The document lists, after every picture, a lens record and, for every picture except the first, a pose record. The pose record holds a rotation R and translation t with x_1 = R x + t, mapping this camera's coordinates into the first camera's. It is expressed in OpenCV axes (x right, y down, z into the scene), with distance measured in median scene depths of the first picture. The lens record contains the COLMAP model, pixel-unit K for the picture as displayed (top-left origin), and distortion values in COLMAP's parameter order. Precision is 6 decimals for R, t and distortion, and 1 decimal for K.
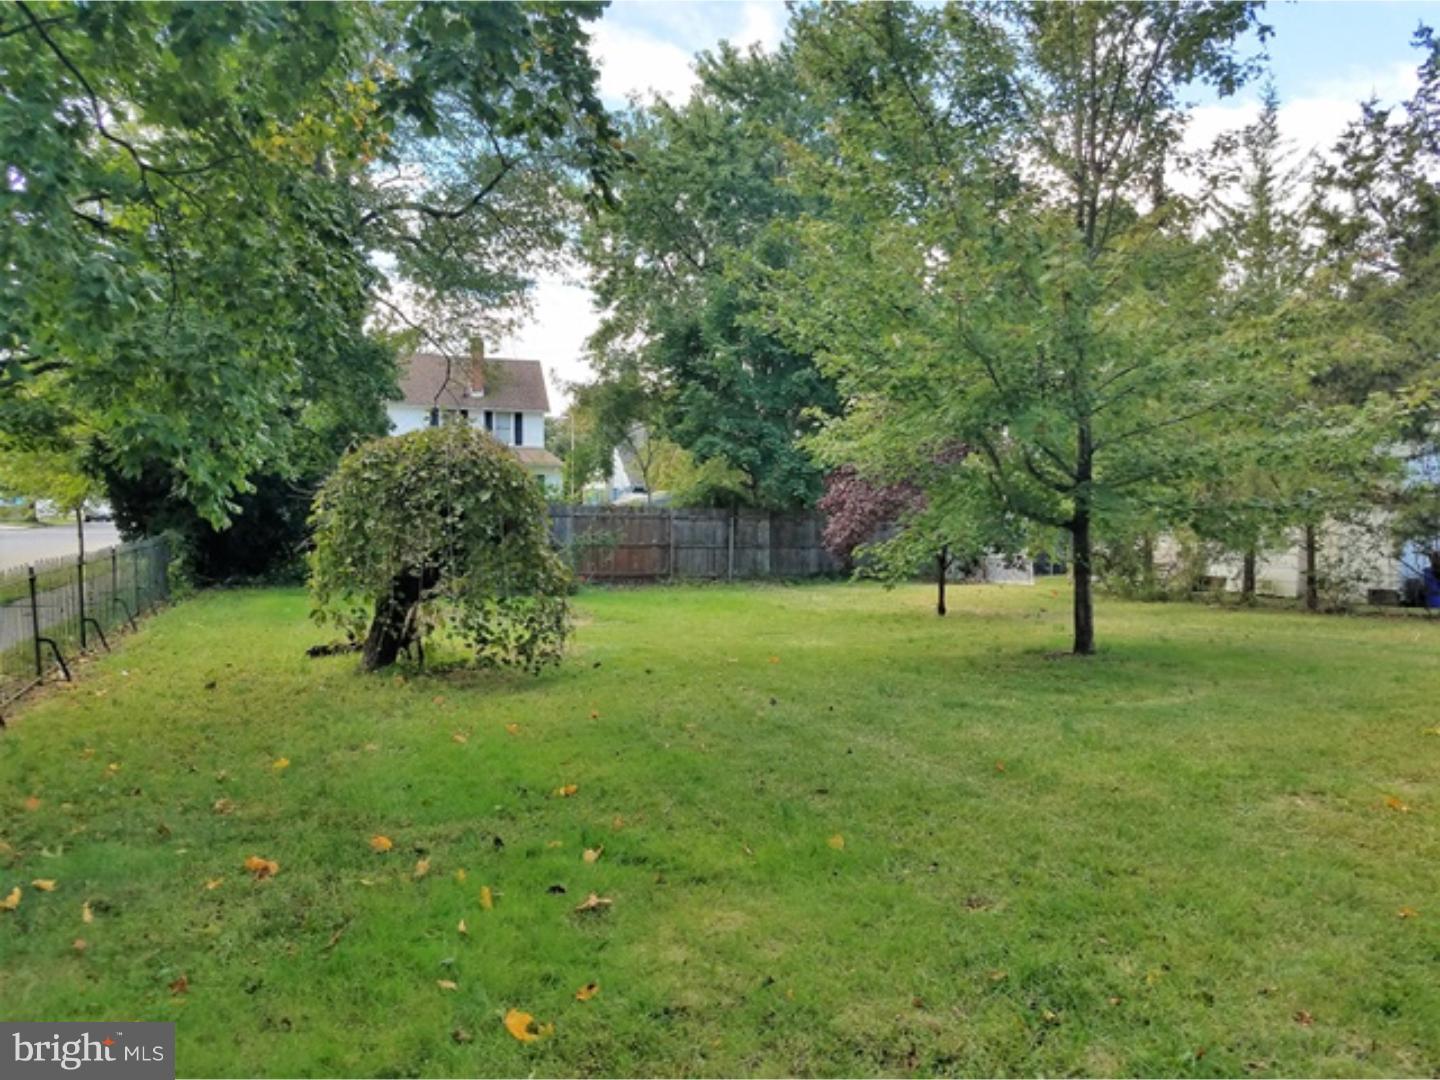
lens RADIAL K [[1113.9, 0, 720.1], [0, 1113.9, 538.9], [0, 0, 1]] dist [0.016211, 0.003759]
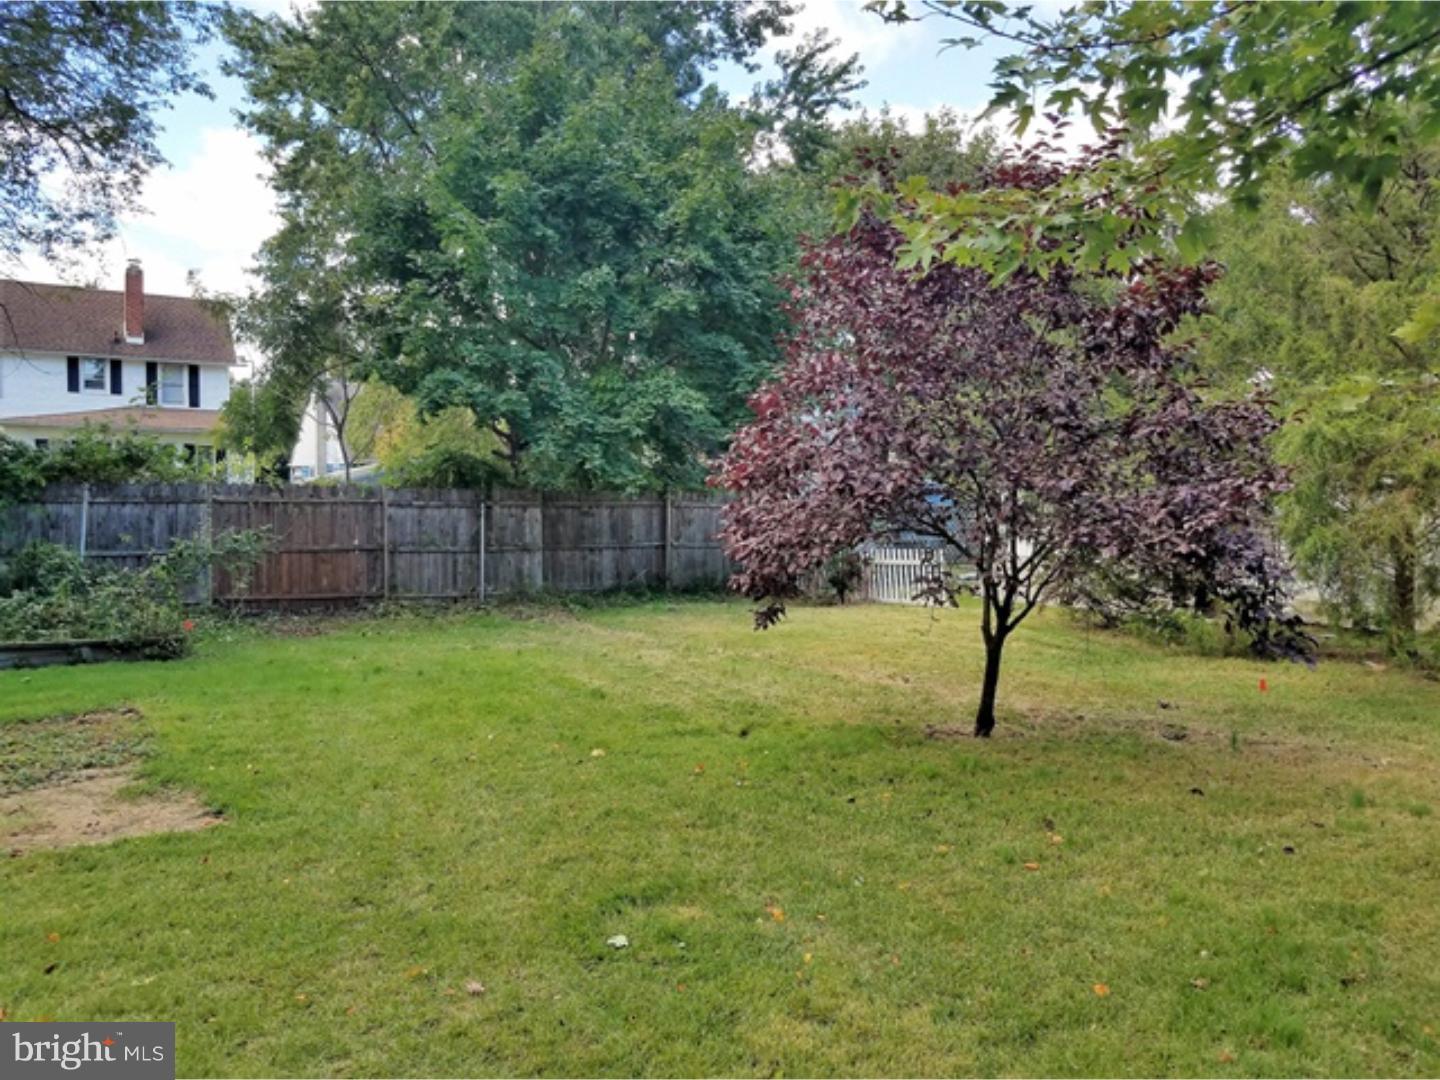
lens RADIAL K [[1113.9, 0, 714.6], [0, 1113.9, 537.6], [0, 0, 1]] dist [0.016211, 0.003759]
pose [[0.974575, -0.008711, 0.223894, -0.003126], [0.004839, 0.999829, 0.017840, -0.010322], [-0.224011, -0.016303, 0.974450, 0.344773]]
